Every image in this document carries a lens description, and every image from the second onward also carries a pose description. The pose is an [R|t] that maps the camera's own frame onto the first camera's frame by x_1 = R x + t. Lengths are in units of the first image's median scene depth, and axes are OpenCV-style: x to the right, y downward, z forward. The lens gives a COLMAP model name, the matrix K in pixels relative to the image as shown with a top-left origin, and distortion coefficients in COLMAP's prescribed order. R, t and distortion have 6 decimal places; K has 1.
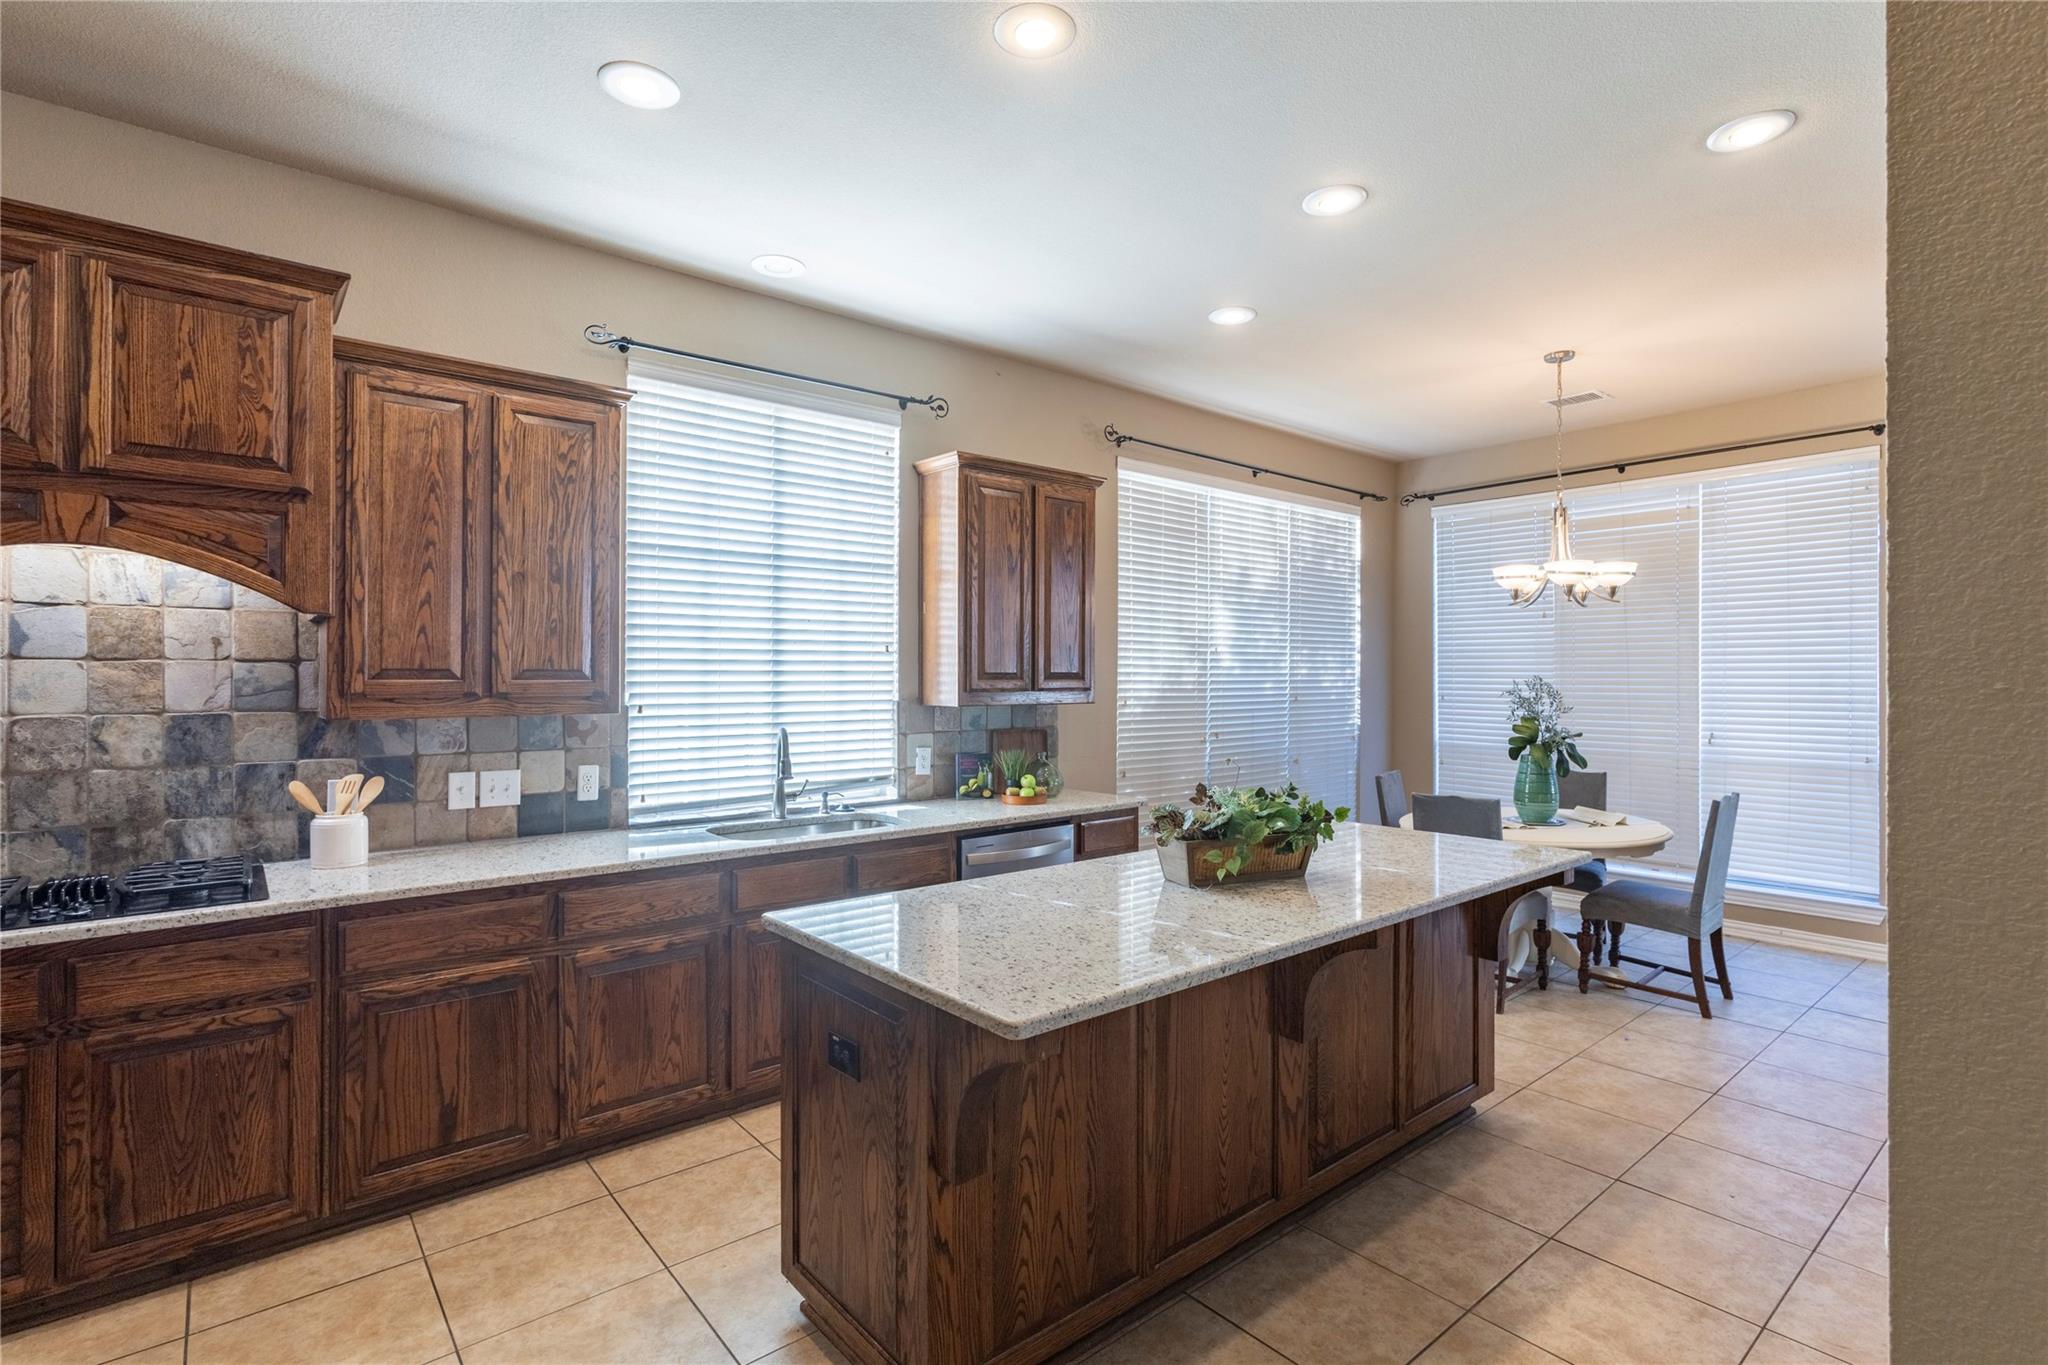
lens RADIAL K [[963.5, 0, 1025.4], [0, 963.5, 672.3], [0, 0, 1]] dist [-0.000301, 0.000332]
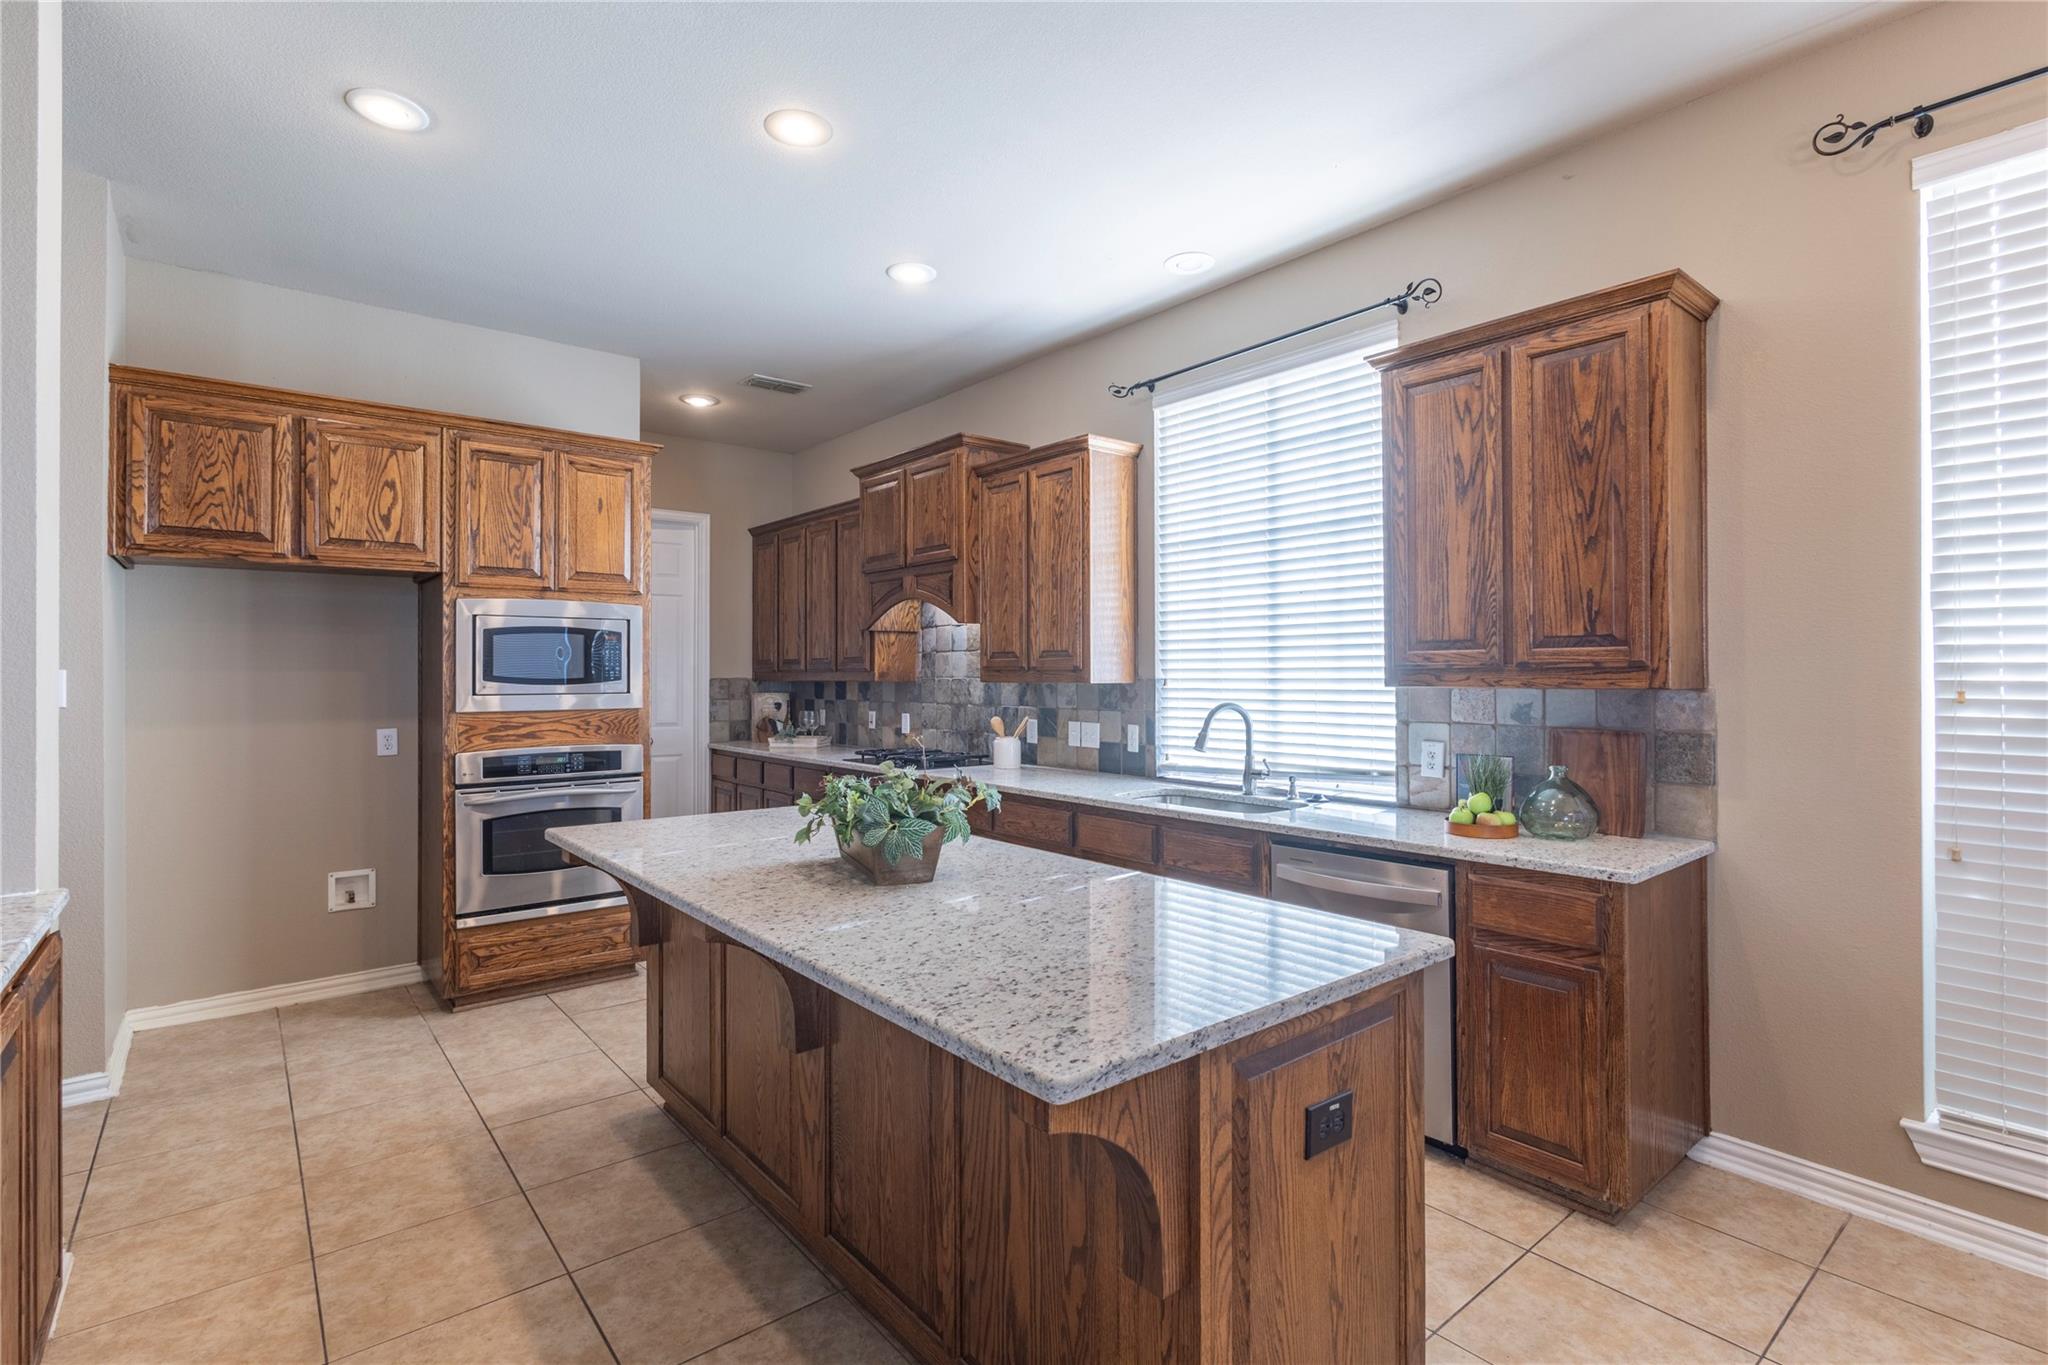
lens RADIAL K [[978.0, 0, 1053.3], [0, 978.0, 670.0], [0, 0, 1]] dist [-0.046363, 0.029453]
pose [[0.002239, -0.004441, -0.999988, 1.070289], [0.007299, 0.999964, -0.004425, 0.036068], [0.999971, -0.007289, 0.002271, 1.127223]]
